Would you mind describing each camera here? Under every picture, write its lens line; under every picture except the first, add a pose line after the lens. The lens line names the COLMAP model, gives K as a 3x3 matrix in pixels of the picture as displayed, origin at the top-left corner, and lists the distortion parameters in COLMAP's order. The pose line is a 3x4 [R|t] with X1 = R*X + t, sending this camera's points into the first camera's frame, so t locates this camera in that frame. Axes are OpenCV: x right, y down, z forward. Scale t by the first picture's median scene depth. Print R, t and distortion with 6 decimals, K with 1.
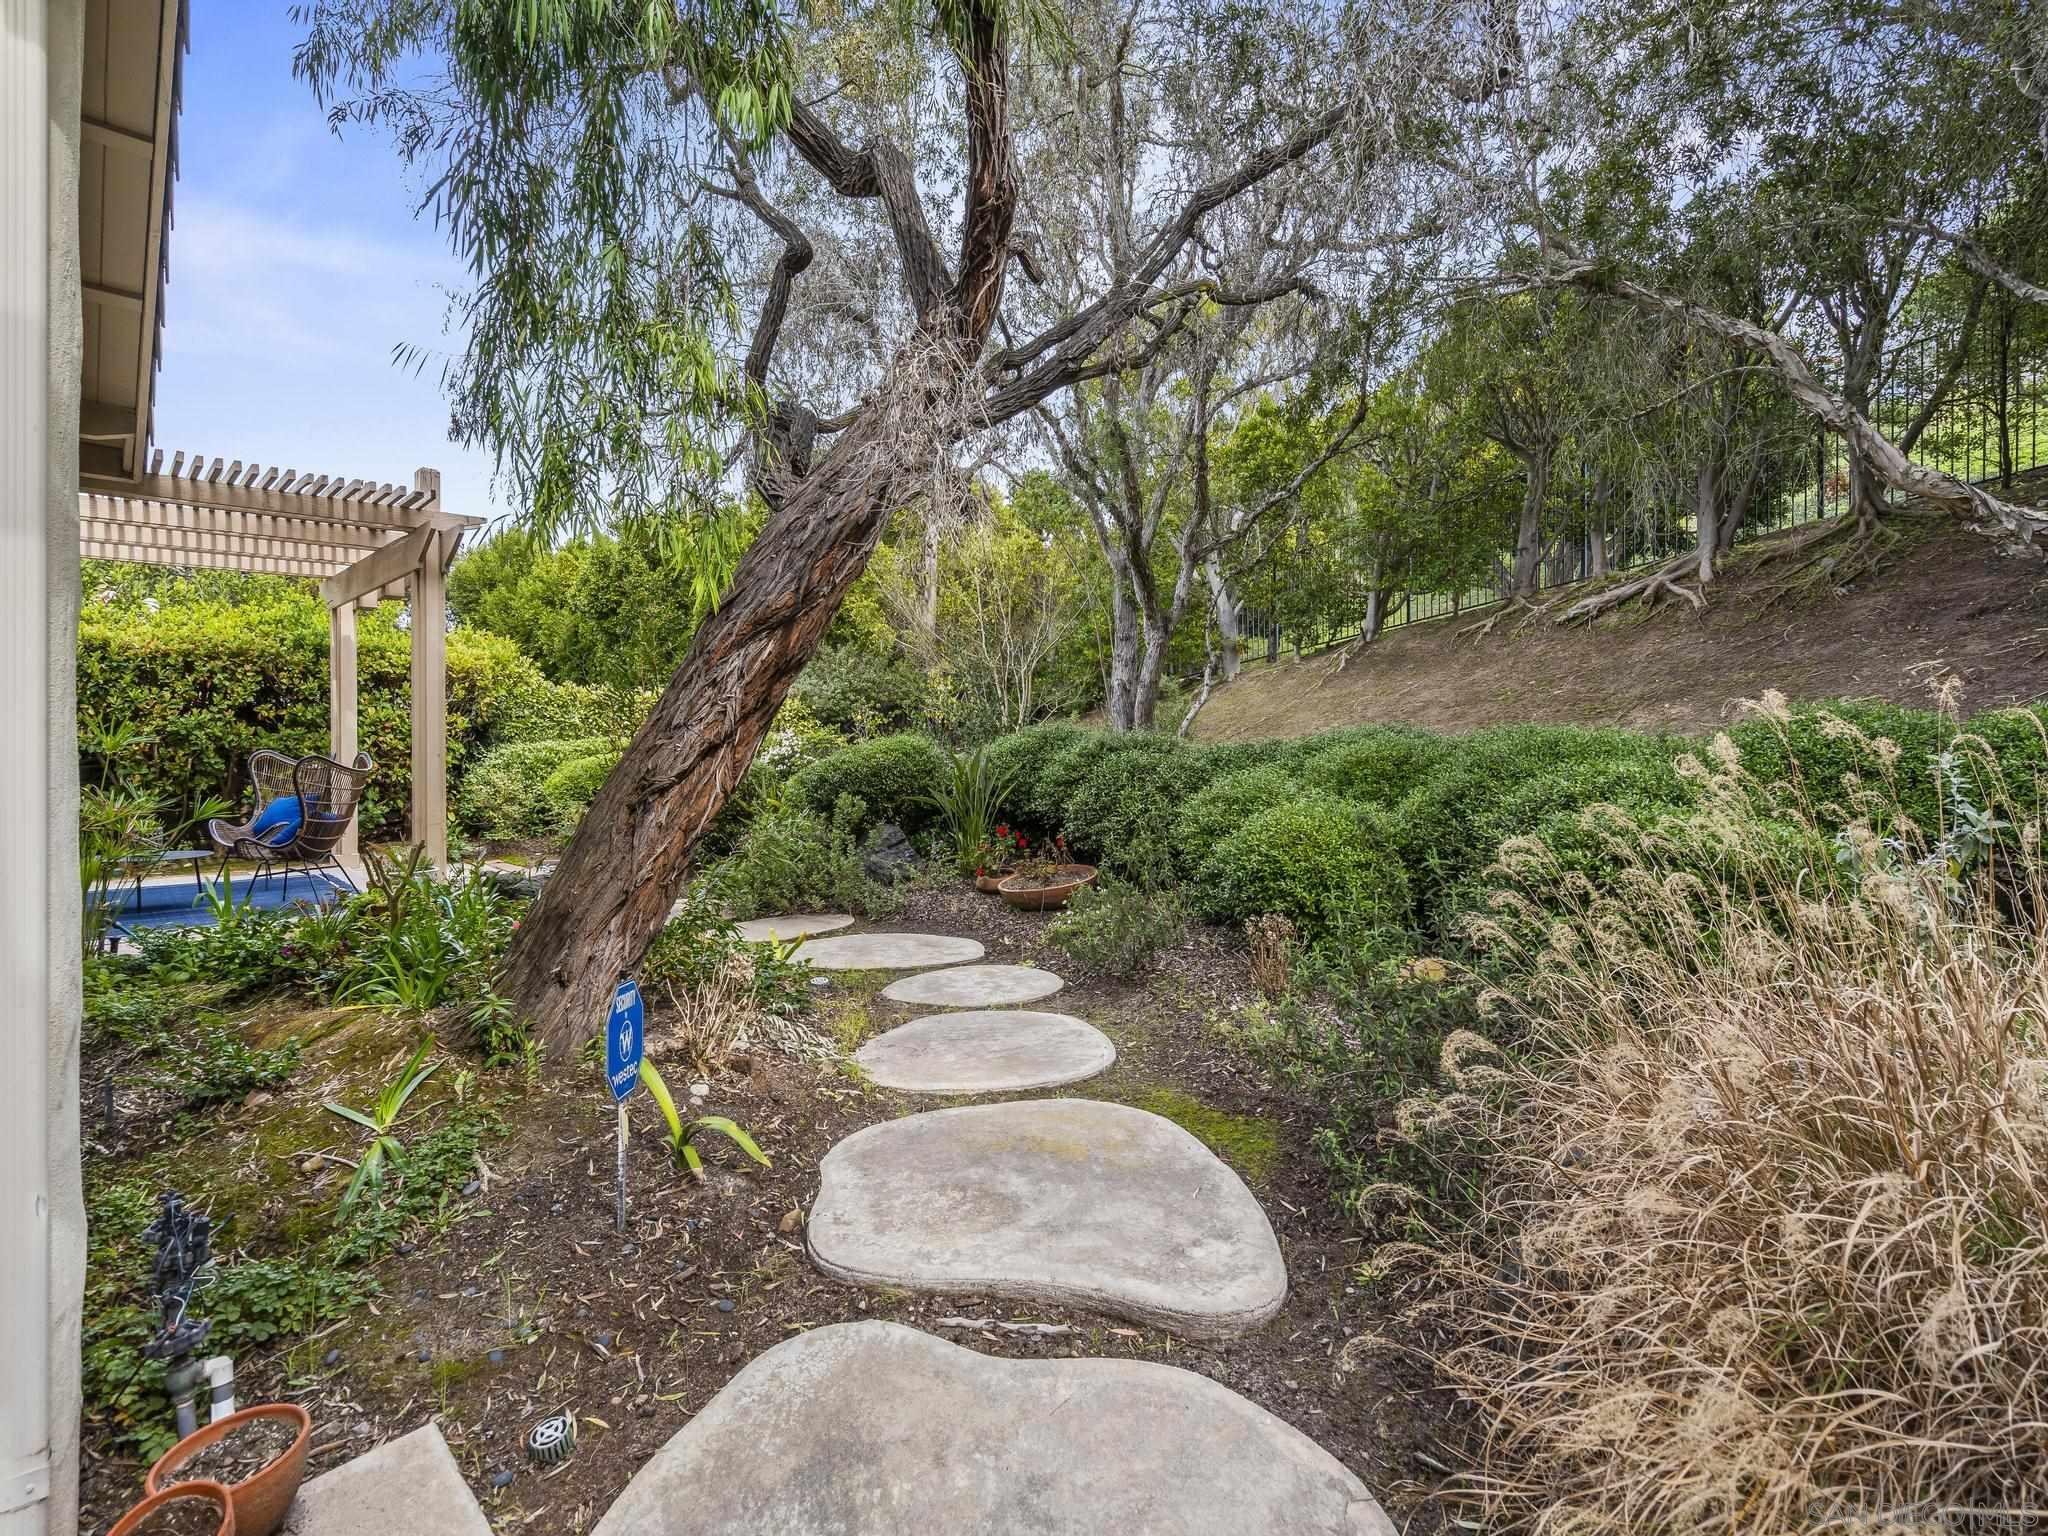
lens RADIAL K [[940.1, 0, 1026.1], [0, 940.1, 719.0], [0, 0, 1]] dist [-0.003526, -0.000077]
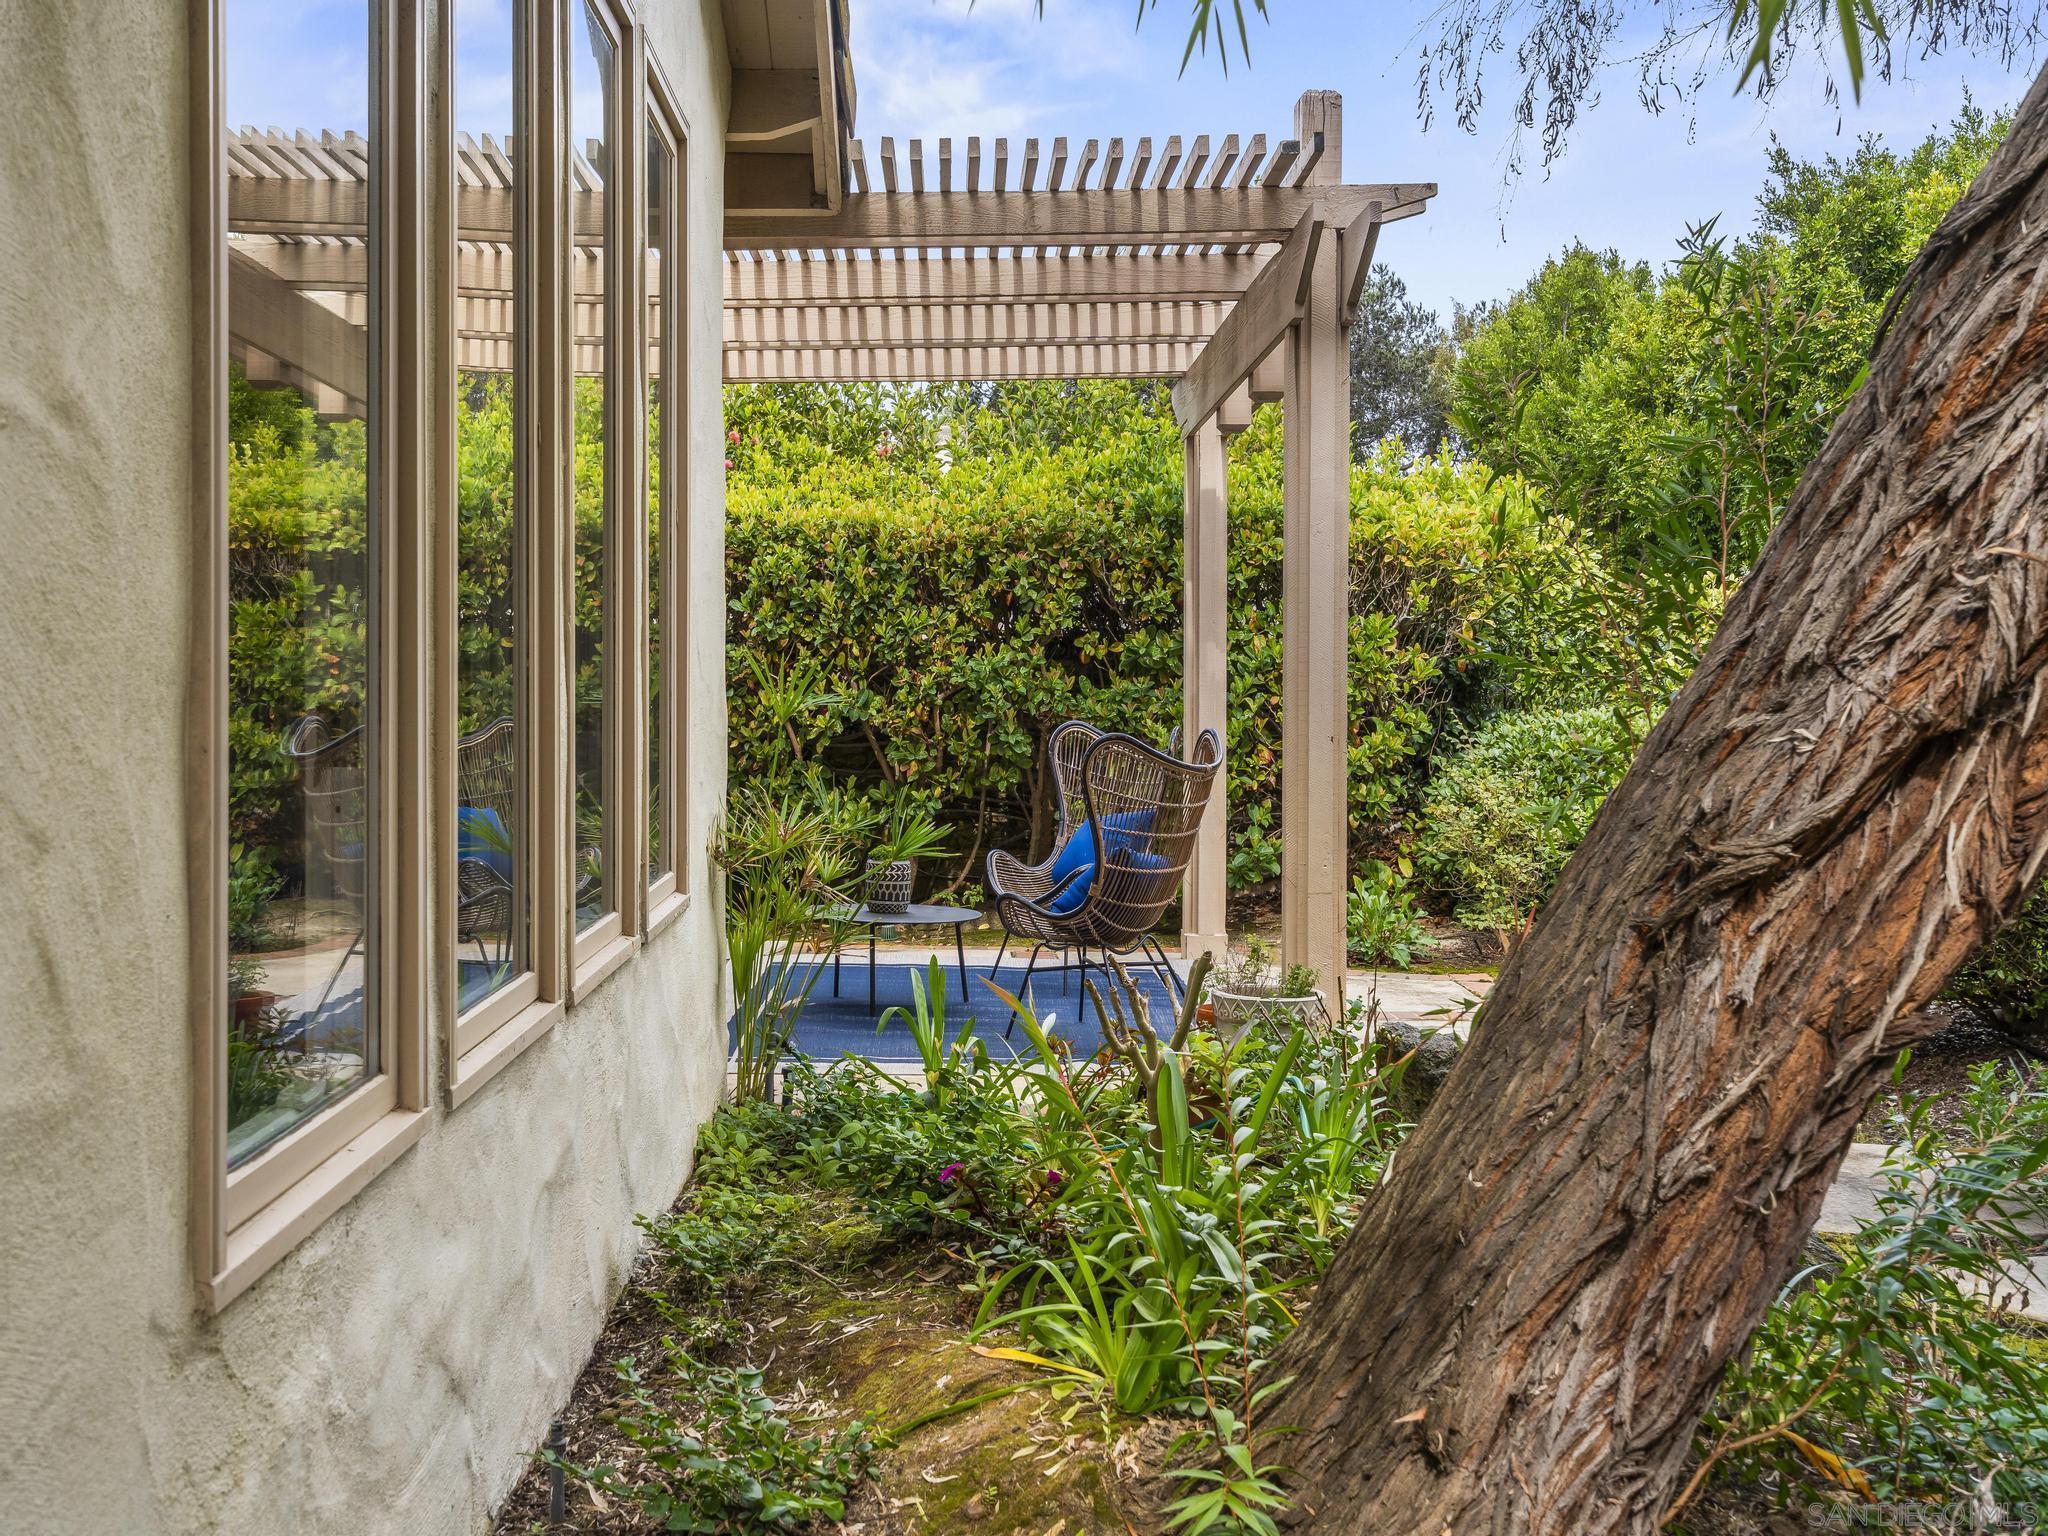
lens RADIAL K [[1918.0, 0, 1024.0], [0, 1918.0, 768.0], [0, 0, 1]] dist [0.003563, 0.007646]
pose [[0.689973, 0.031954, -0.723130, -0.063868], [0.008505, 0.998598, 0.052241, 0.003345], [0.723785, -0.042196, 0.688734, 0.243280]]
